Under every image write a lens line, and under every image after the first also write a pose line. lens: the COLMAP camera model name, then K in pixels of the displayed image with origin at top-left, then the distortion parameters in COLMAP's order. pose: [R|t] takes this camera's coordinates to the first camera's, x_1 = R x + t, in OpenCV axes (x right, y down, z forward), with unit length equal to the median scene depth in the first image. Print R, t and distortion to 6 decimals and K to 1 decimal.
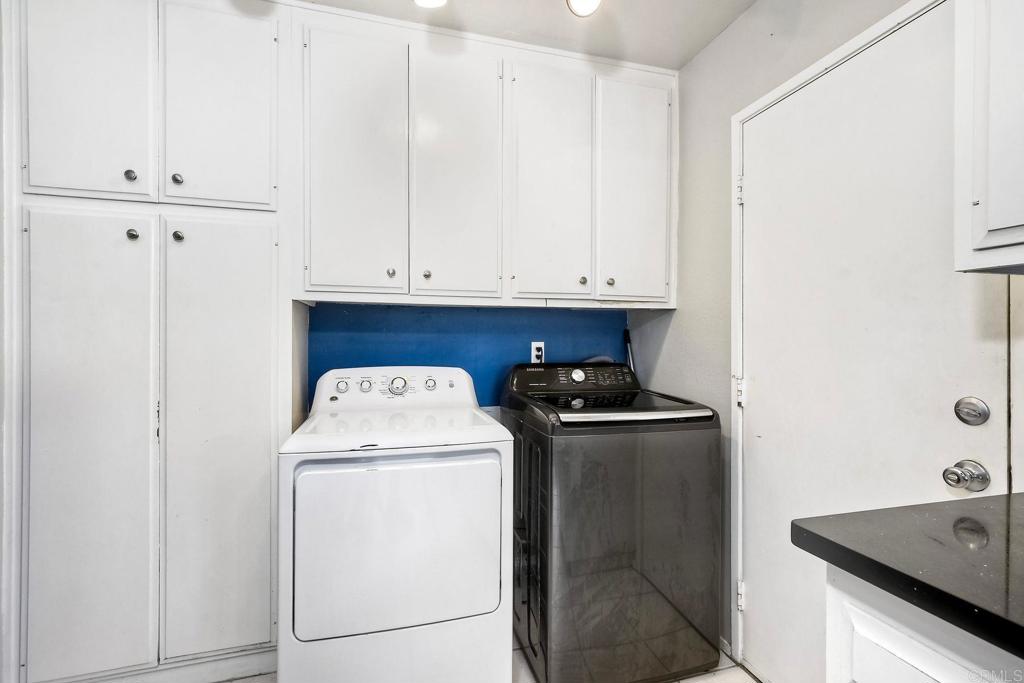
lens RADIAL K [[465.4, 0, 513.0], [0, 465.4, 345.1], [0, 0, 1]] dist [0.006114, -0.002309]
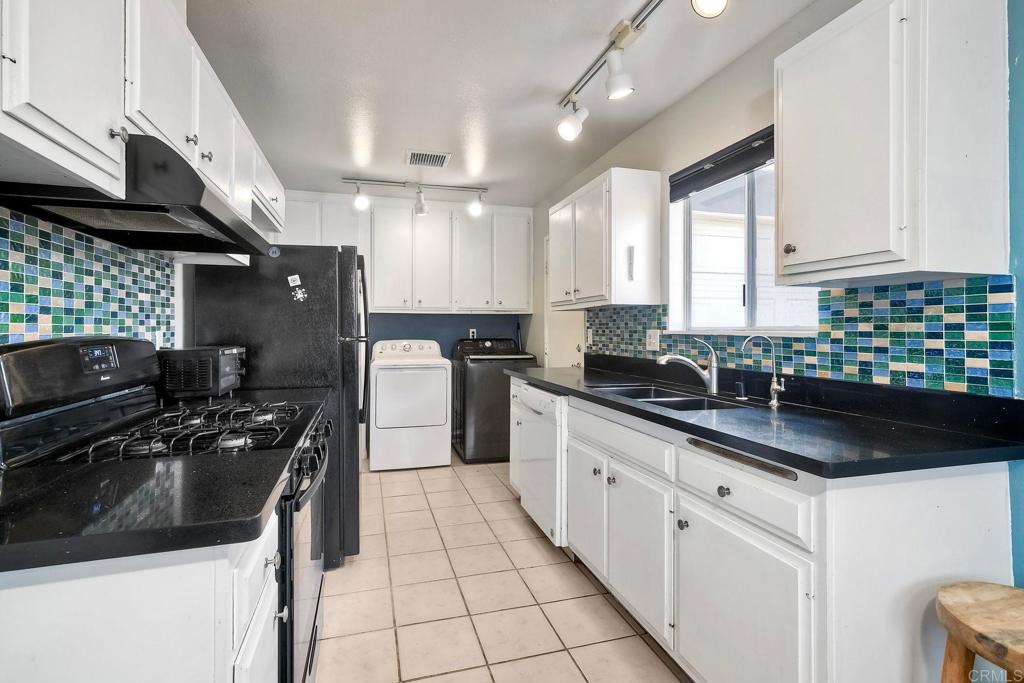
lens RADIAL K [[465.4, 0, 499.0], [0, 465.4, 323.0], [0, 0, 1]] dist [0.006114, -0.002309]
pose [[0.999938, -0.003087, -0.010712, 0.233270], [0.002838, 0.999727, -0.023178, 0.017761], [0.010781, 0.023146, 0.999674, -1.306557]]
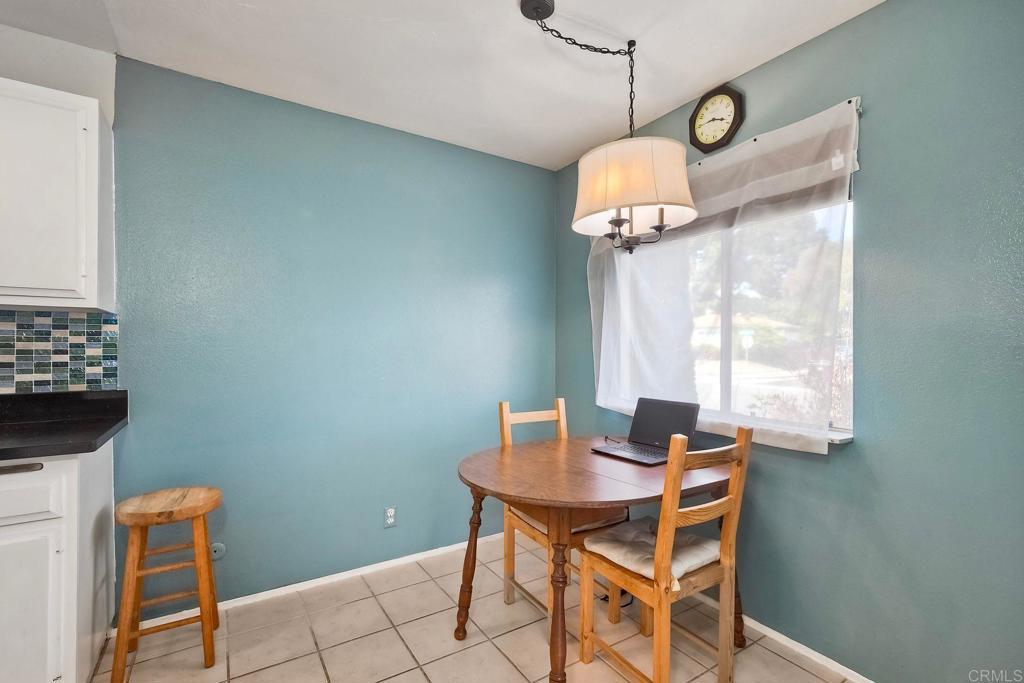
lens RADIAL K [[465.4, 0, 504.6], [0, 465.4, 347.9], [0, 0, 1]] dist [0.006114, -0.002309]
pose [[-0.272541, 0.001377, 0.962143, -0.299427], [0.008354, 0.999965, 0.000935, 0.020342], [-0.962108, 0.008293, -0.272543, -1.206220]]
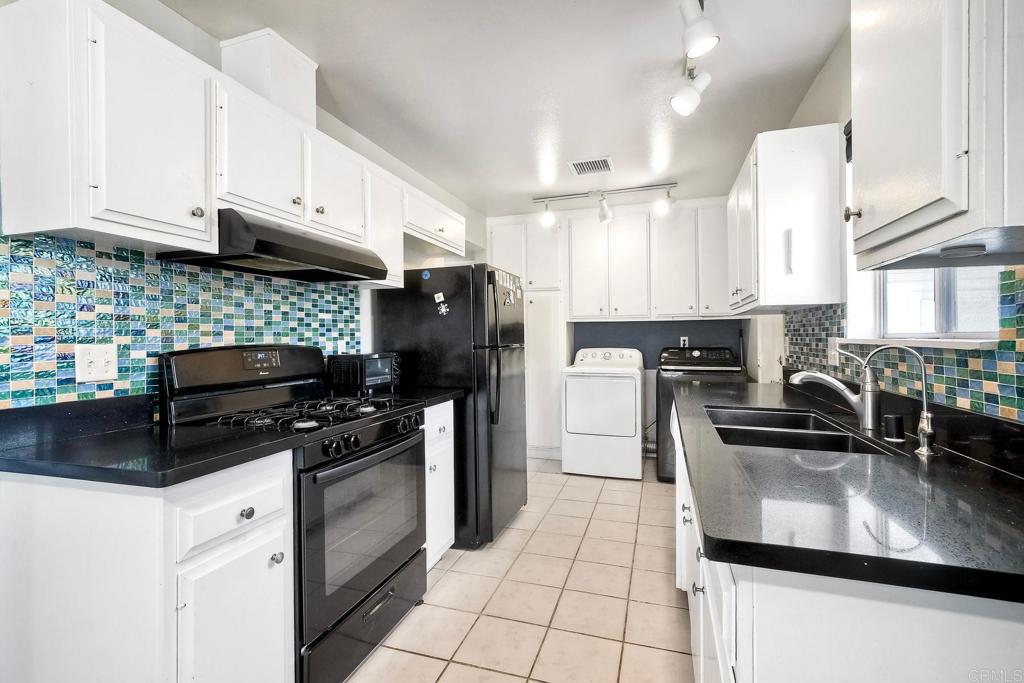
lens RADIAL K [[465.4, 0, 521.8], [0, 465.4, 333.4], [0, 0, 1]] dist [0.006114, -0.002309]
pose [[0.830425, -0.012852, -0.556982, 0.681594], [0.002653, 0.999814, -0.019114, 0.016254], [0.557124, 0.014395, 0.830304, -1.153106]]
